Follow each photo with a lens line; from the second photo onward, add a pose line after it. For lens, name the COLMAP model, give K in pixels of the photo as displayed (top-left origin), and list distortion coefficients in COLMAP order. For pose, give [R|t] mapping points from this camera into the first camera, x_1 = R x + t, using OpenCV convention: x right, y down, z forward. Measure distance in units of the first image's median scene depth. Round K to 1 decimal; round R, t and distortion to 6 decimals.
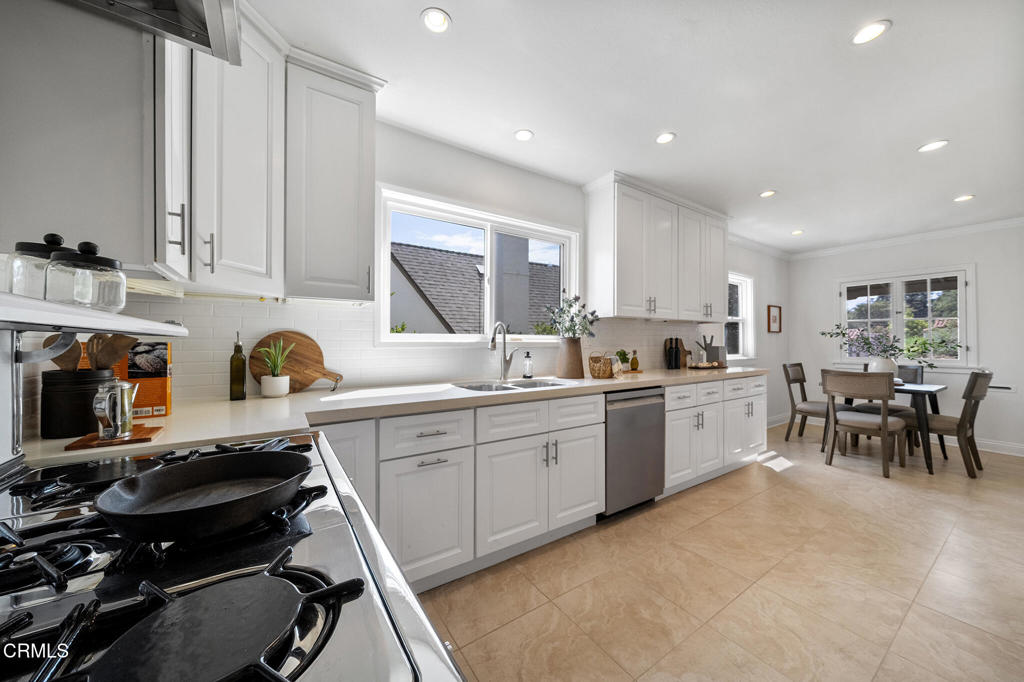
lens RADIAL K [[354.6, 0, 514.4], [0, 354.6, 340.7], [0, 0, 1]] dist [0.006490, -0.000029]
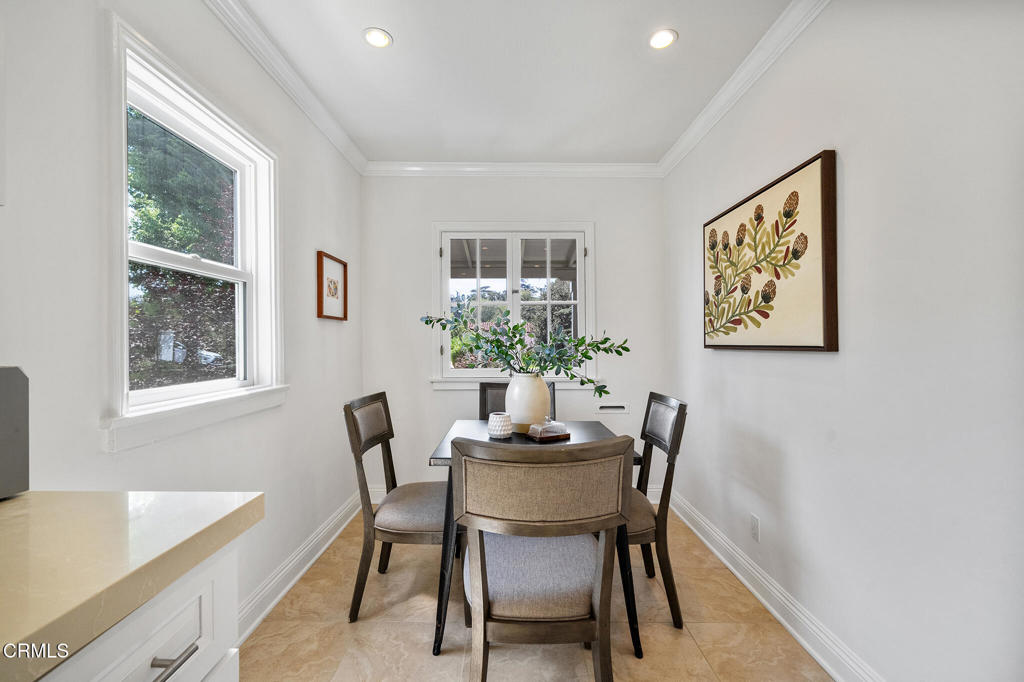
lens RADIAL K [[439.5, 0, 516.2], [0, 439.5, 340.3], [0, 0, 1]] dist [-0.001976, 0.000047]
pose [[0.550548, 0.001996, 0.834801, 0.476617], [-0.001551, 0.999998, -0.001368, 0.003284], [-0.834802, -0.000542, 0.550550, 0.607524]]
